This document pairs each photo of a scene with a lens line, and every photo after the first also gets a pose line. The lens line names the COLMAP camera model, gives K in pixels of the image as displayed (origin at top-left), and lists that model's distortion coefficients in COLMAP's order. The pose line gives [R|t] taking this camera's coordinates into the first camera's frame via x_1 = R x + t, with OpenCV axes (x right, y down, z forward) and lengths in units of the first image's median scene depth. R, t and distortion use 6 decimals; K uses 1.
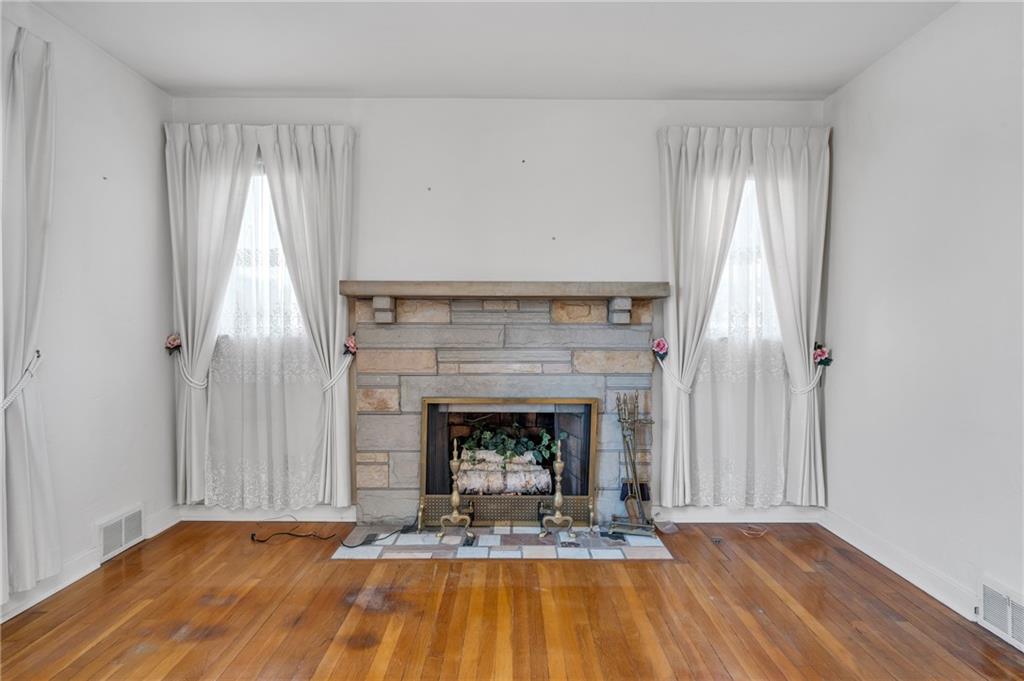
lens RADIAL K [[592.7, 0, 512.8], [0, 592.7, 338.2], [0, 0, 1]] dist [-0.000388, -0.000511]
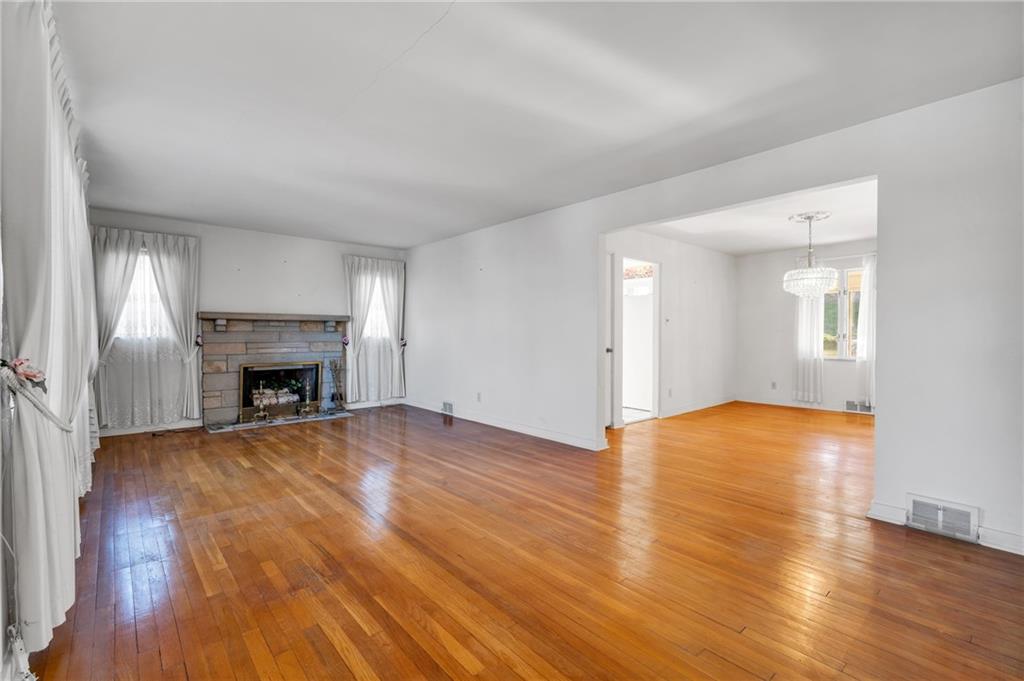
lens RADIAL K [[459.8, 0, 509.0], [0, 459.8, 344.5], [0, 0, 1]] dist [0.002115, 0.000095]
pose [[0.761853, -0.016877, 0.647530, -0.498835], [0.009200, 0.999842, 0.015236, 0.007635], [-0.647685, -0.005650, 0.761888, -0.967662]]
